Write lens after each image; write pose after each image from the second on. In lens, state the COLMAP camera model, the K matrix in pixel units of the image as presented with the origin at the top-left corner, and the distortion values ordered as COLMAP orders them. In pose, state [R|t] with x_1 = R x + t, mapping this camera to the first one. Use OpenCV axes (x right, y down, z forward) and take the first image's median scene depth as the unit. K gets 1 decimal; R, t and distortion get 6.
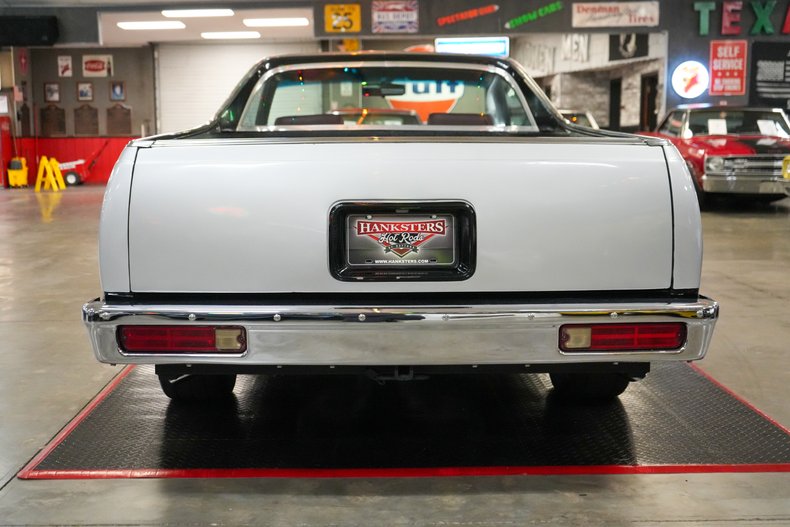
lens RADIAL K [[1028.4, 0, 395.0], [0, 1028.4, 263.5], [0, 0, 1]] dist [0.019923, -0.001381]
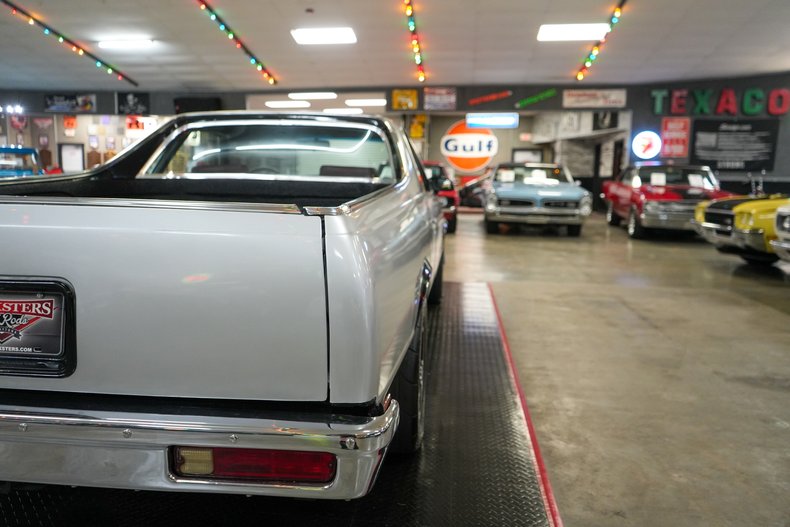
lens RADIAL K [[635.5, 0, 395.0], [0, 635.5, 263.5], [0, 0, 1]] dist [-0.009811, 0.017540]
pose [[0.990964, 0.039837, -0.128077, 0.061230], [-0.038370, 0.999167, 0.013903, -0.014317], [0.128524, -0.008863, 0.991667, 0.087369]]
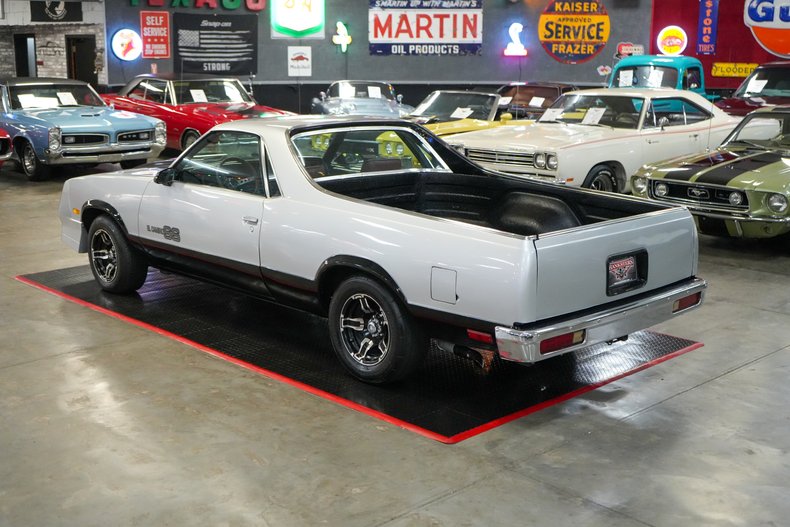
lens RADIAL K [[999.9, 0, 395.0], [0, 999.9, 263.5], [0, 0, 1]] dist [-0.005561, 0.035063]
pose [[0.735877, -0.137831, 0.662938, -0.258563], [0.077646, 0.989782, 0.119596, -0.048974], [-0.672648, -0.036533, 0.739060, -0.019226]]
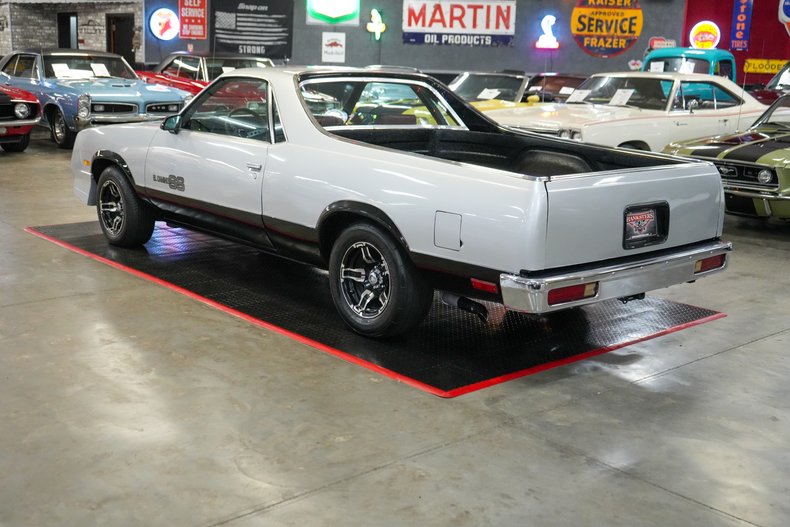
lens RADIAL K [[960.4, 0, 395.0], [0, 960.4, 263.5], [0, 0, 1]] dist [0.014507, 0.018827]
pose [[0.762246, -0.112009, 0.637522, -0.234149], [0.046079, 0.991805, 0.119160, -0.029115], [-0.645645, -0.061453, 0.761161, -0.003872]]
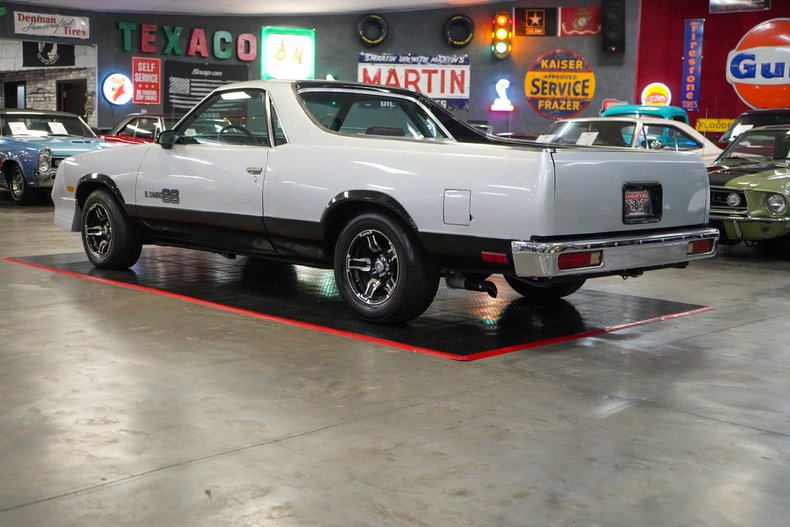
lens RADIAL K [[999.9, 0, 395.0], [0, 999.9, 263.5], [0, 0, 1]] dist [-0.005561, 0.035063]
pose [[0.722195, -0.065768, 0.688556, -0.265736], [0.063496, 0.997570, 0.028685, 0.001491], [-0.688769, 0.023005, 0.724616, -0.006846]]
